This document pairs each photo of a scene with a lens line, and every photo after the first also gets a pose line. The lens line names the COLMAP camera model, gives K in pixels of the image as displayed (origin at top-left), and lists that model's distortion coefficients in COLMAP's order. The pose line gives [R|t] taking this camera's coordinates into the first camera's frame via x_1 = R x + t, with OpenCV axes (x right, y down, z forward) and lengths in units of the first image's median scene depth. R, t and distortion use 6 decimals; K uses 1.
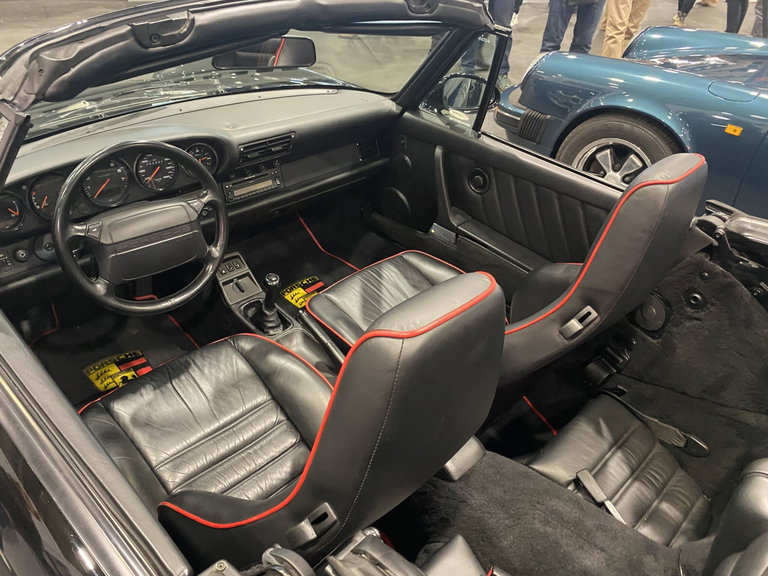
lens RADIAL K [[585.5, 0, 381.9], [0, 585.5, 306.0], [0, 0, 1]] dist [-0.007115, -0.002254]
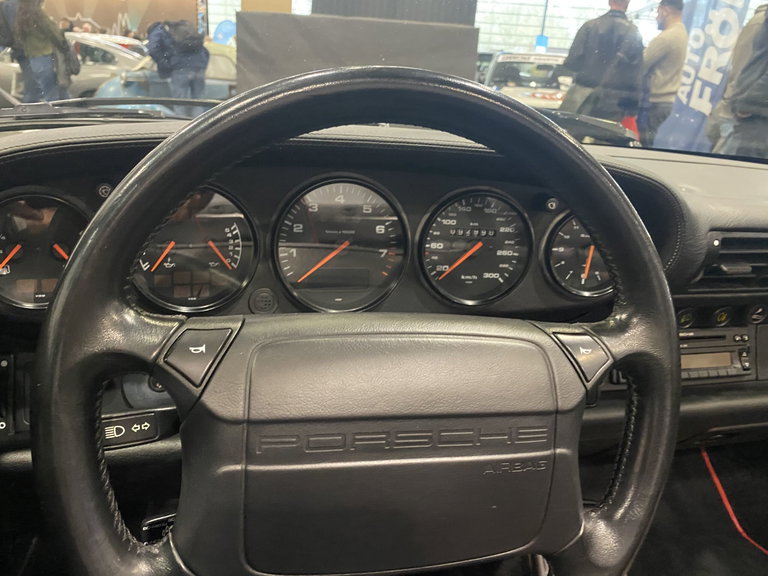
lens RADIAL K [[585.5, 0, 381.9], [0, 585.5, 306.0], [0, 0, 1]] dist [-0.007115, -0.002254]
pose [[0.874674, 0.164931, -0.455789, -0.272683], [-0.304292, 0.918785, -0.251475, -0.094203], [0.377296, 0.358652, 0.853825, 0.705294]]
